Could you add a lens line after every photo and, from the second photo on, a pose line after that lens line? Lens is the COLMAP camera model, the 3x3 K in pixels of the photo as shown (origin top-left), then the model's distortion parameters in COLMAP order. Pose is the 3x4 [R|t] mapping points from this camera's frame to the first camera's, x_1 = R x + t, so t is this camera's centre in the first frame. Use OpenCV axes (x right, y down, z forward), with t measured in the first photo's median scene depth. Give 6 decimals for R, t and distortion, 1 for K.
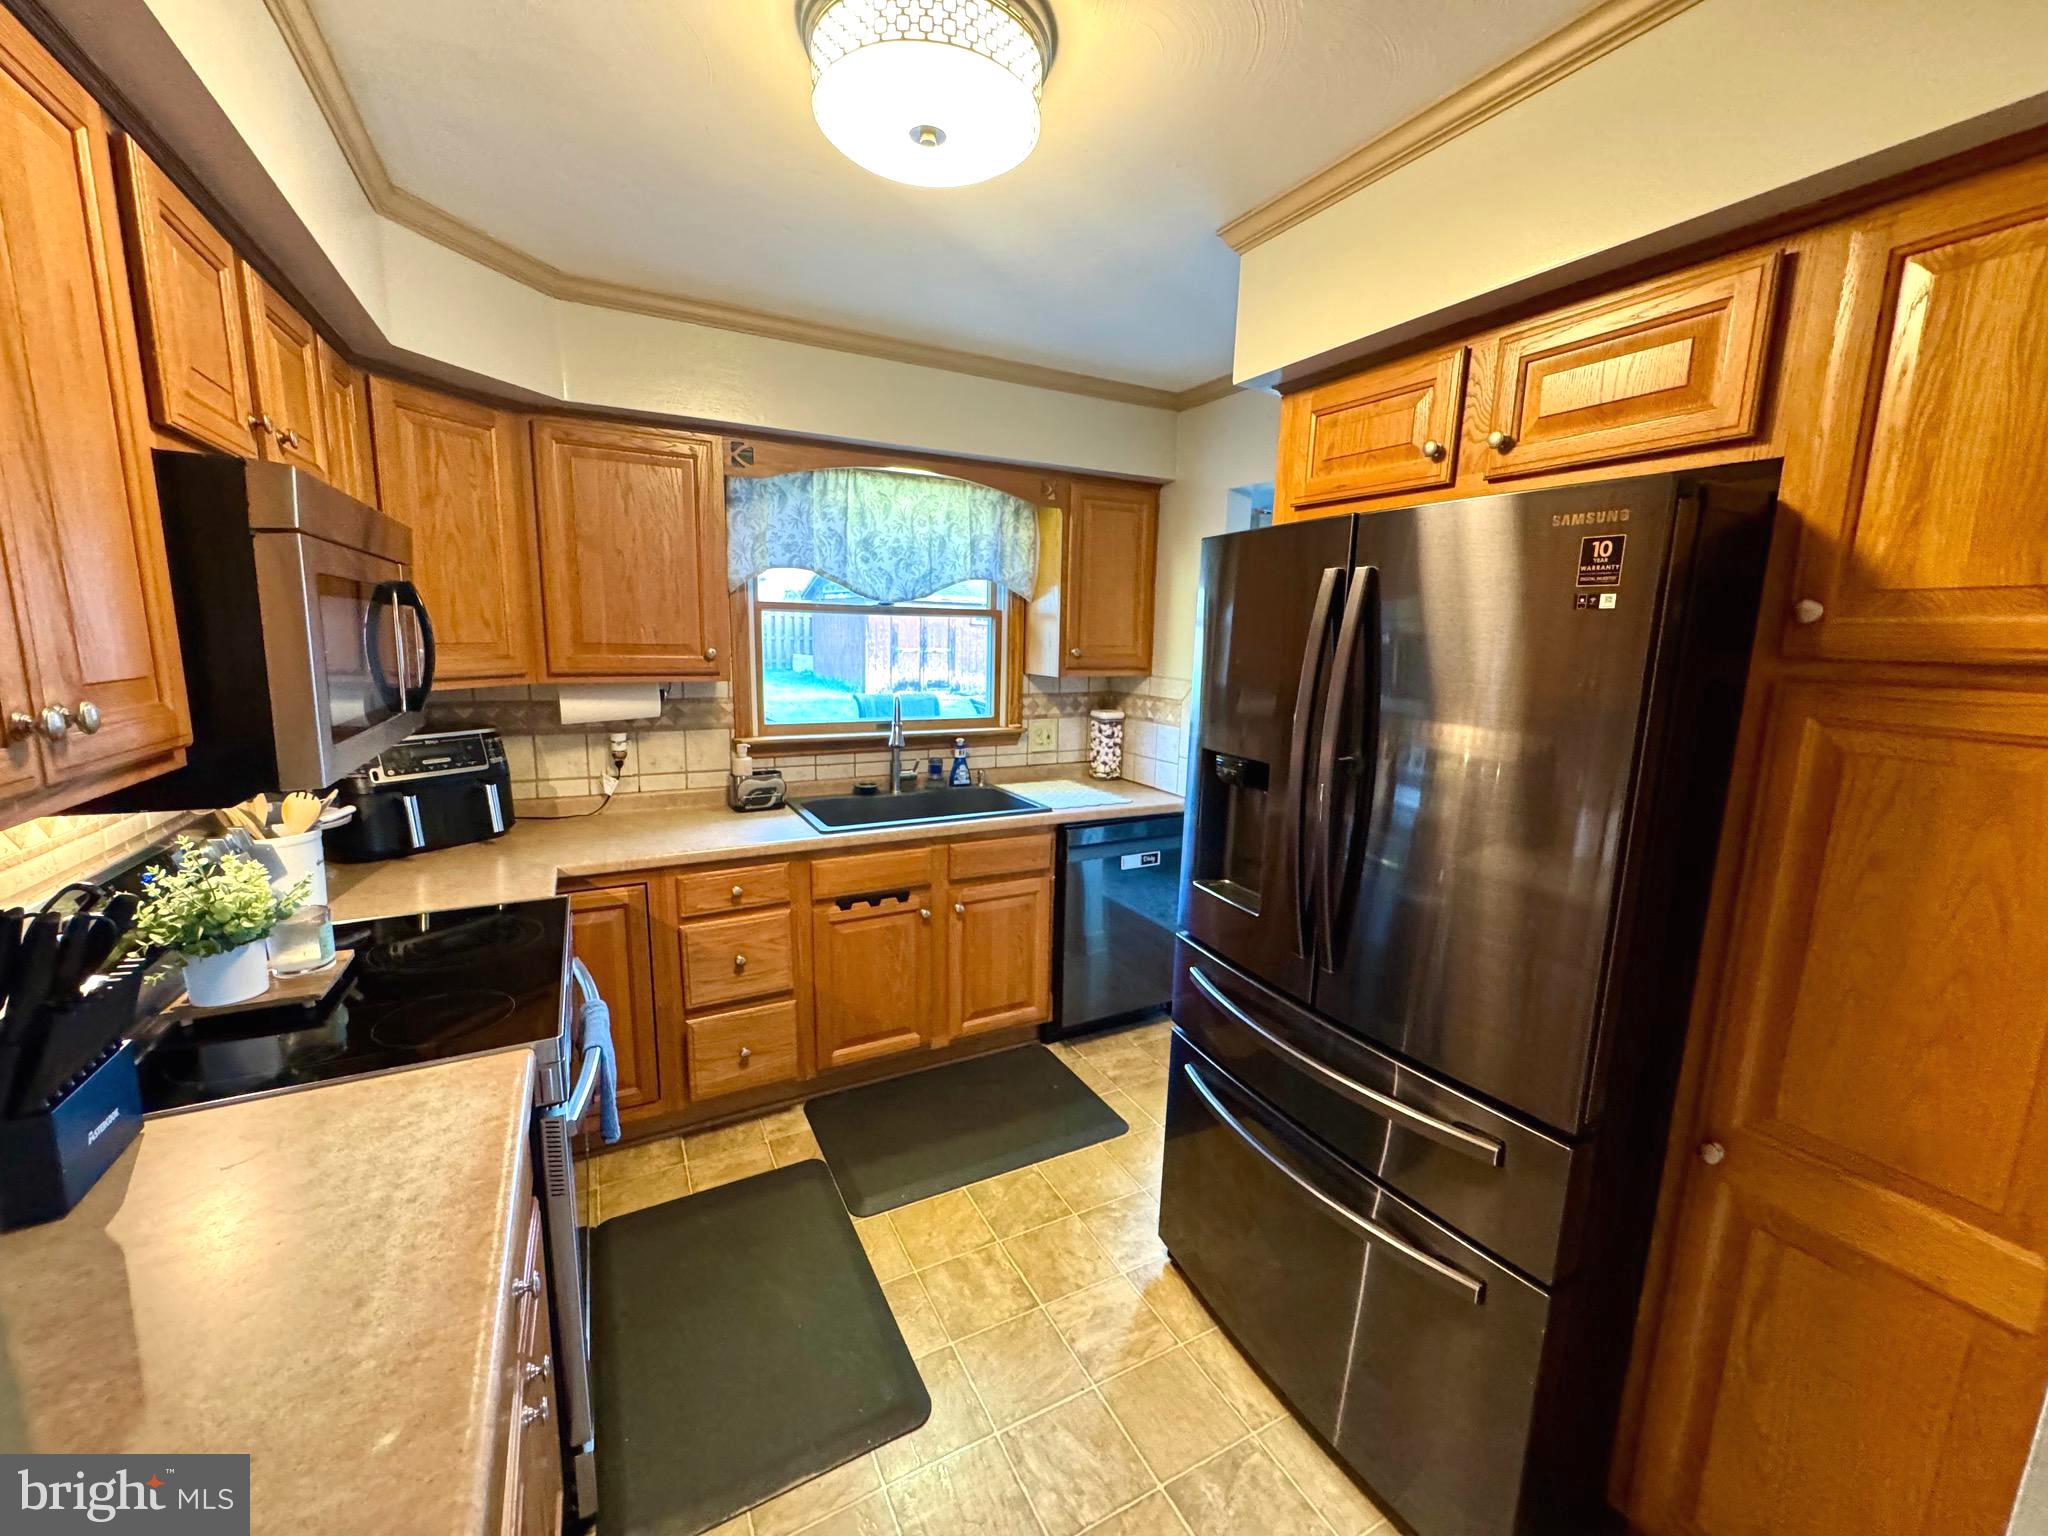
lens RADIAL K [[812.3, 0, 1027.0], [0, 812.3, 770.0], [0, 0, 1]] dist [-0.002201, -0.000536]
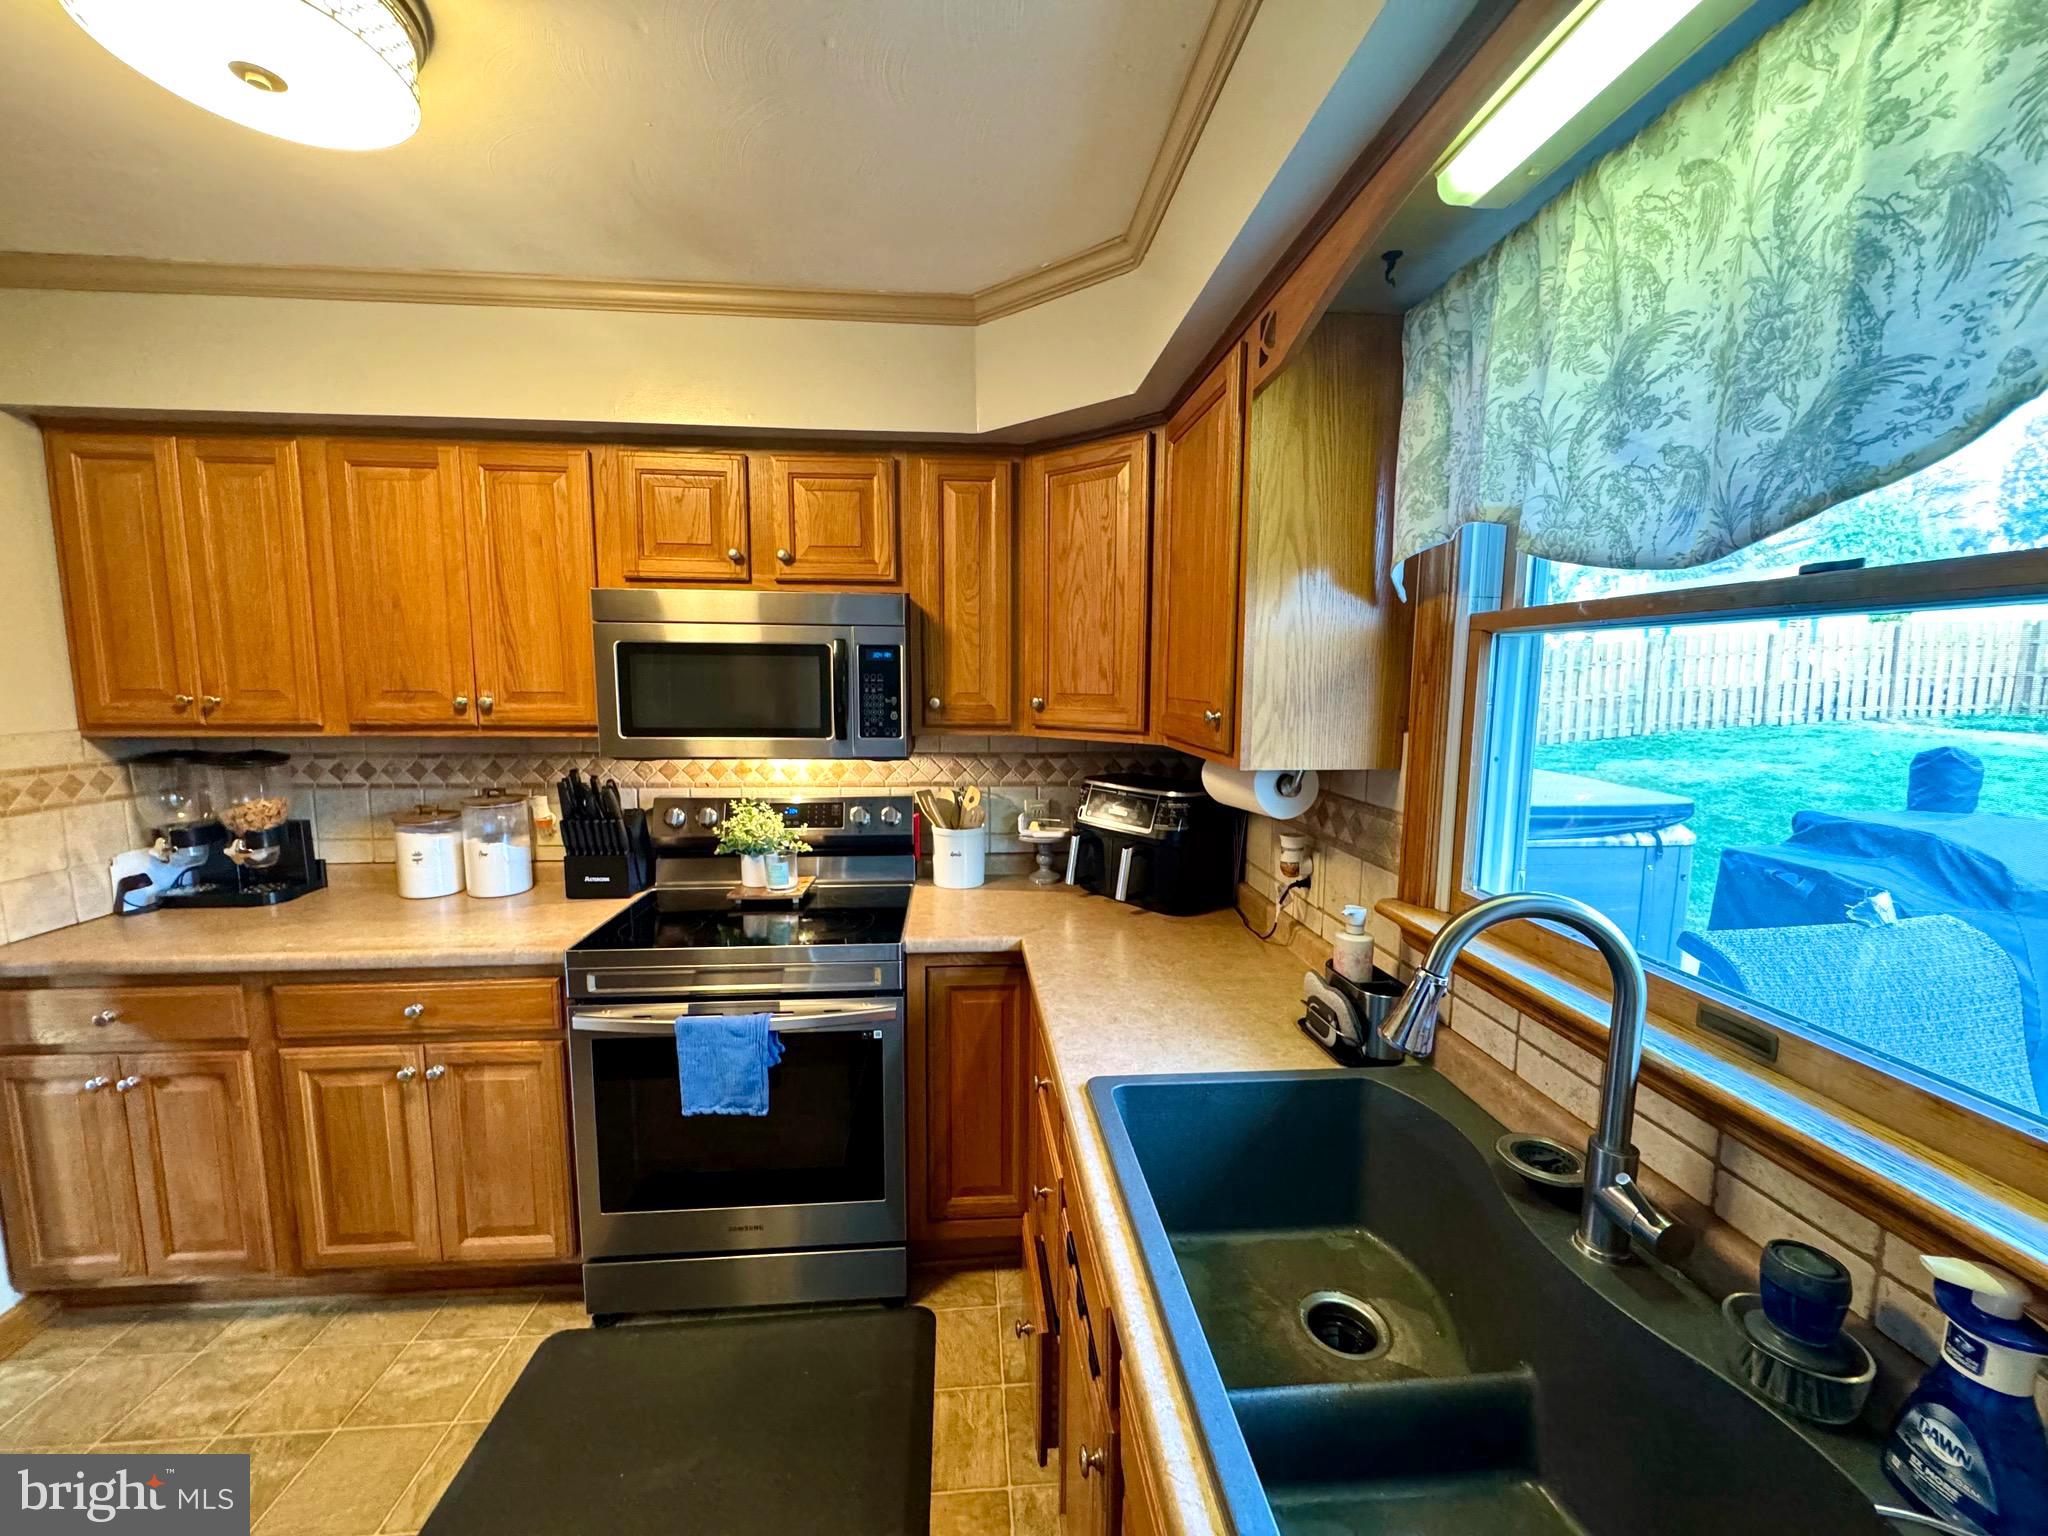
lens RADIAL K [[812.3, 0, 1027.0], [0, 812.3, 770.0], [0, 0, 1]] dist [-0.002201, -0.000536]
pose [[-0.393290, 0.080327, -0.915899, 0.174679], [-0.171942, 0.972175, 0.159095, -0.157192], [0.903194, 0.220052, -0.368535, 0.981634]]
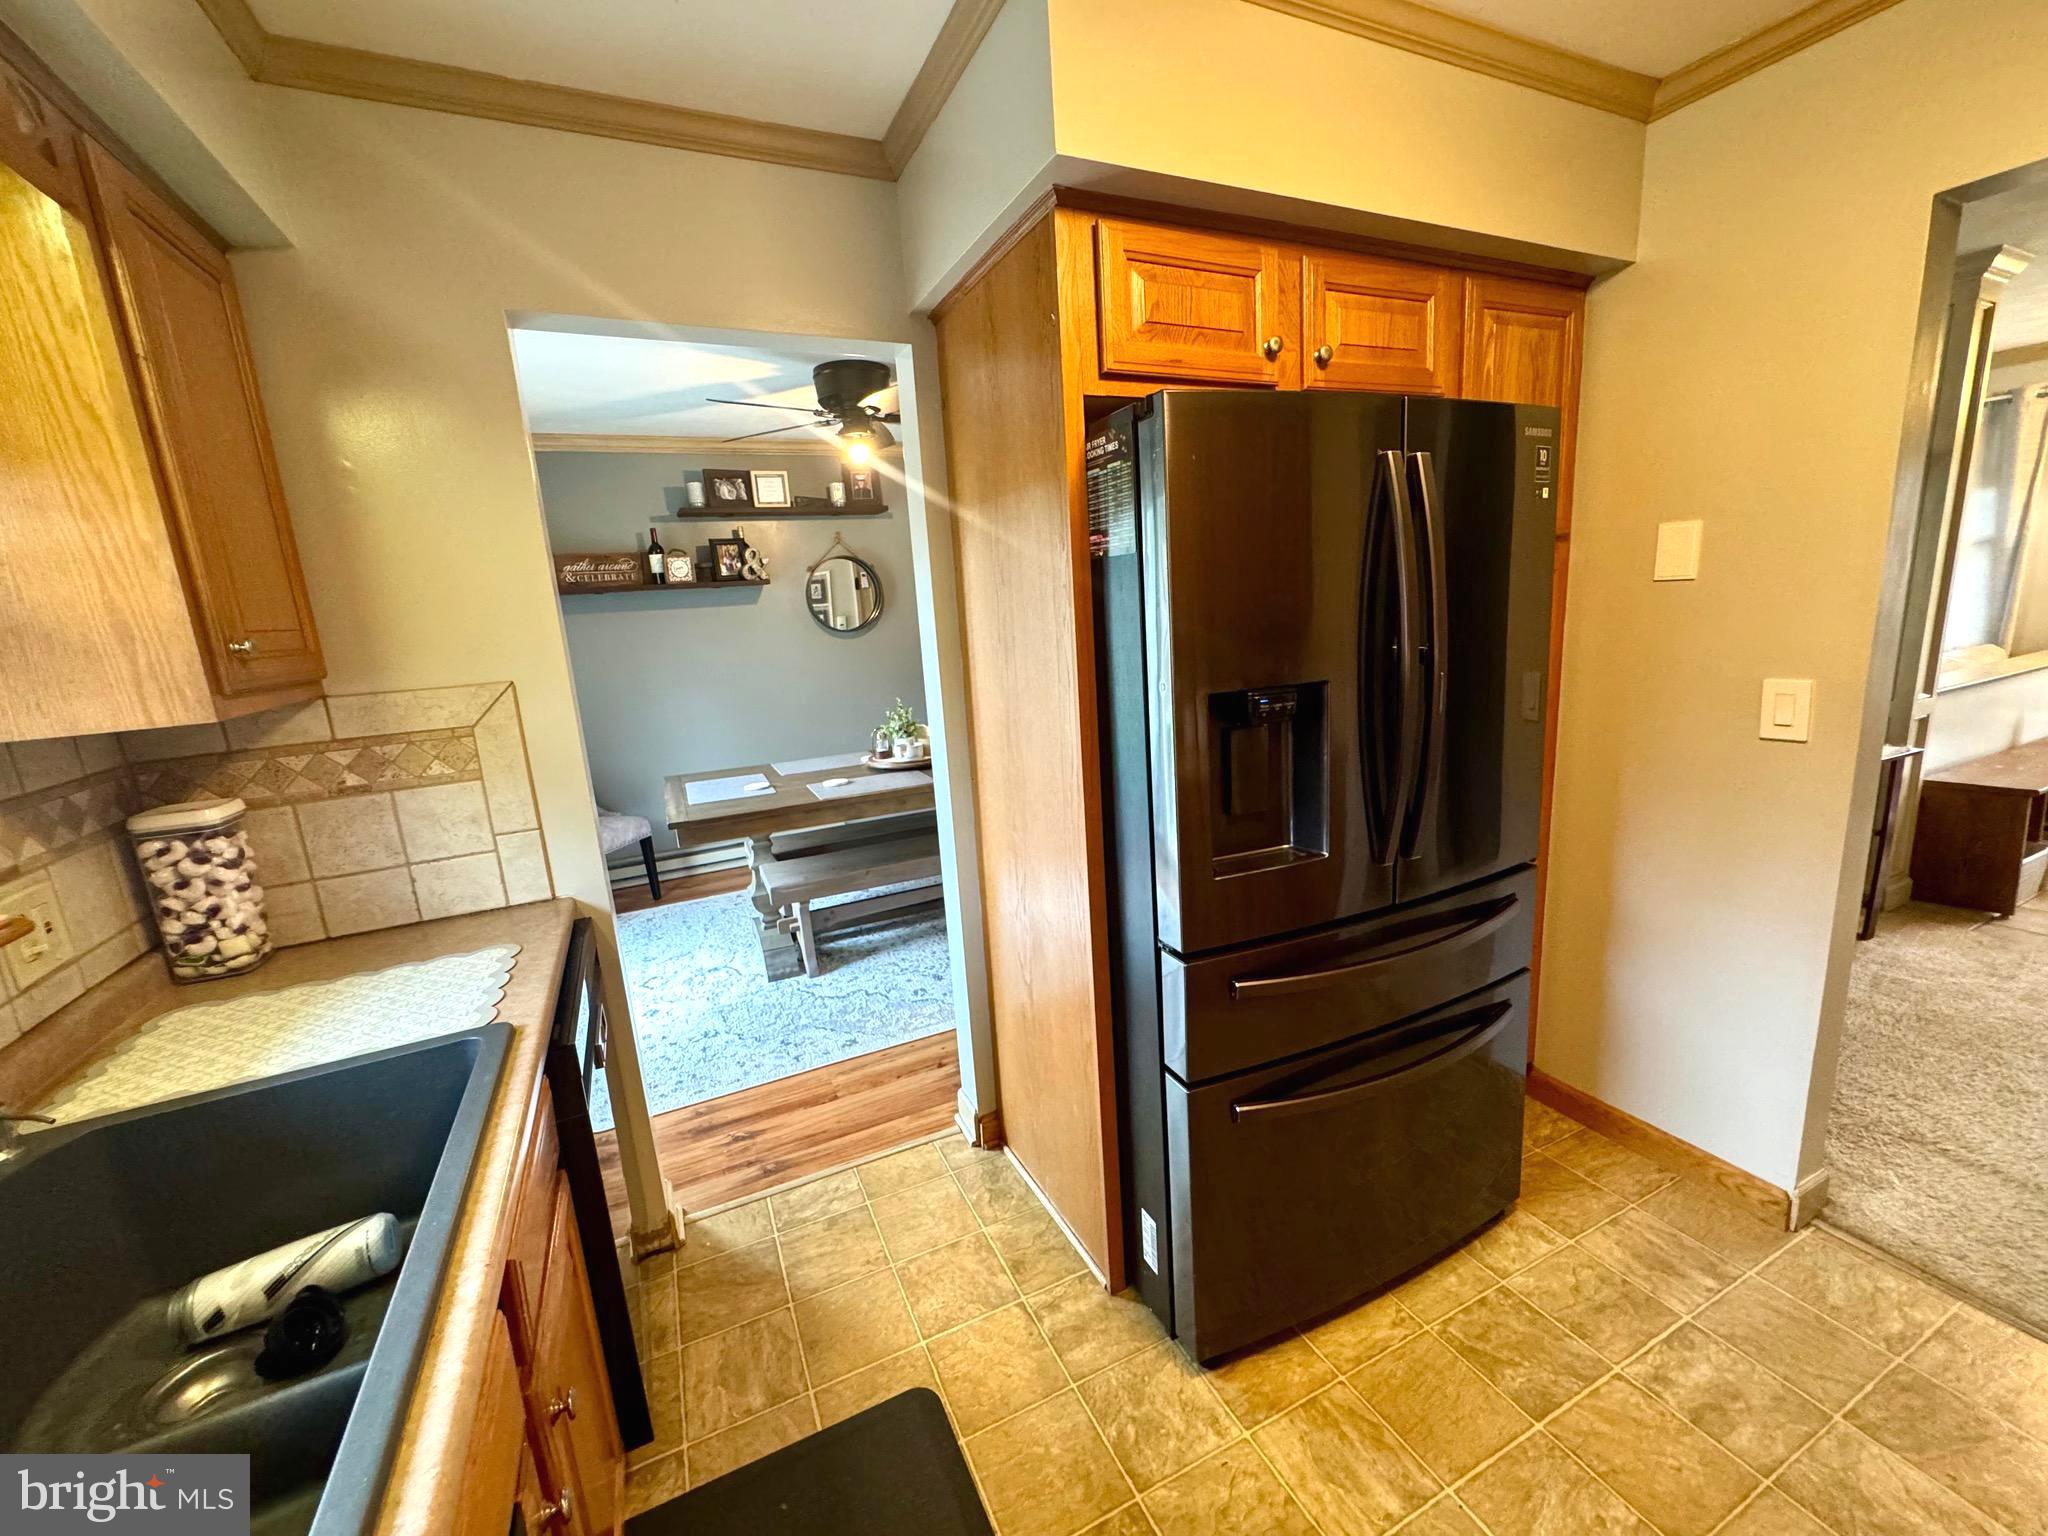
lens RADIAL K [[819.9, 0, 1021.0], [0, 819.9, 767.3], [0, 0, 1]] dist [-0.002125, 0.000092]
pose [[0.048696, -0.223338, 0.973524, -0.331177], [0.232961, 0.950338, 0.206366, -0.098562], [-0.971266, 0.216744, 0.098307, 0.705223]]
